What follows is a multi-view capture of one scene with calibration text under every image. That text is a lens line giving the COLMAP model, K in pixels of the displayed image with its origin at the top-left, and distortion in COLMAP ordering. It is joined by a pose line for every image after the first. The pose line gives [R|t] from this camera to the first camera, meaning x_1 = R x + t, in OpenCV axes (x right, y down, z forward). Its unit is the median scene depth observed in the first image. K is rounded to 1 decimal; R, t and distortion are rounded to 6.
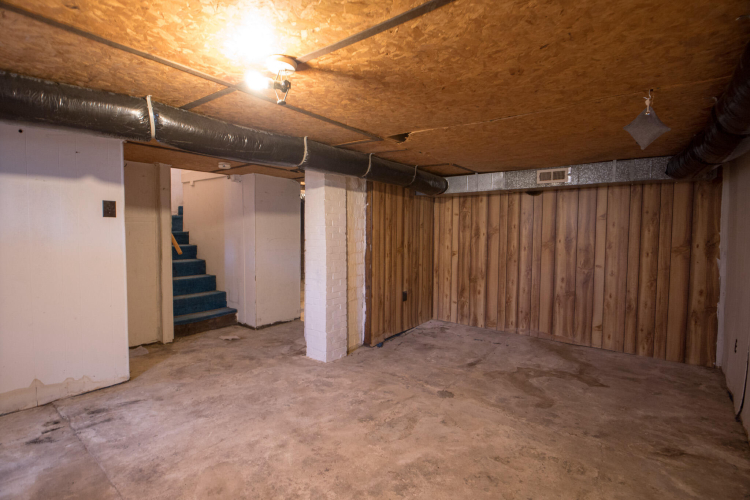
lens RADIAL K [[355.4, 0, 375.9], [0, 355.4, 248.6], [0, 0, 1]] dist [0.004304, -0.008967]
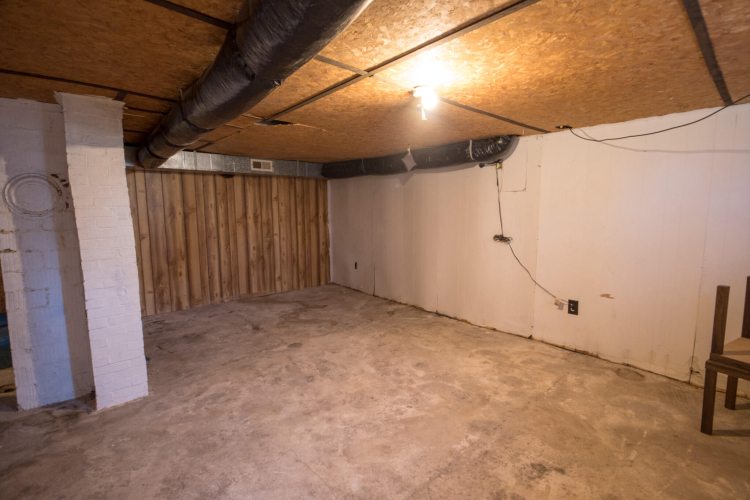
lens RADIAL K [[355.4, 0, 374.3], [0, 355.4, 247.4], [0, 0, 1]] dist [0.004304, -0.008967]
pose [[0.187584, -0.116899, 0.975268, -0.766644], [0.056042, 0.992549, 0.108191, -0.033413], [-0.980649, 0.034361, 0.192737, 0.418477]]
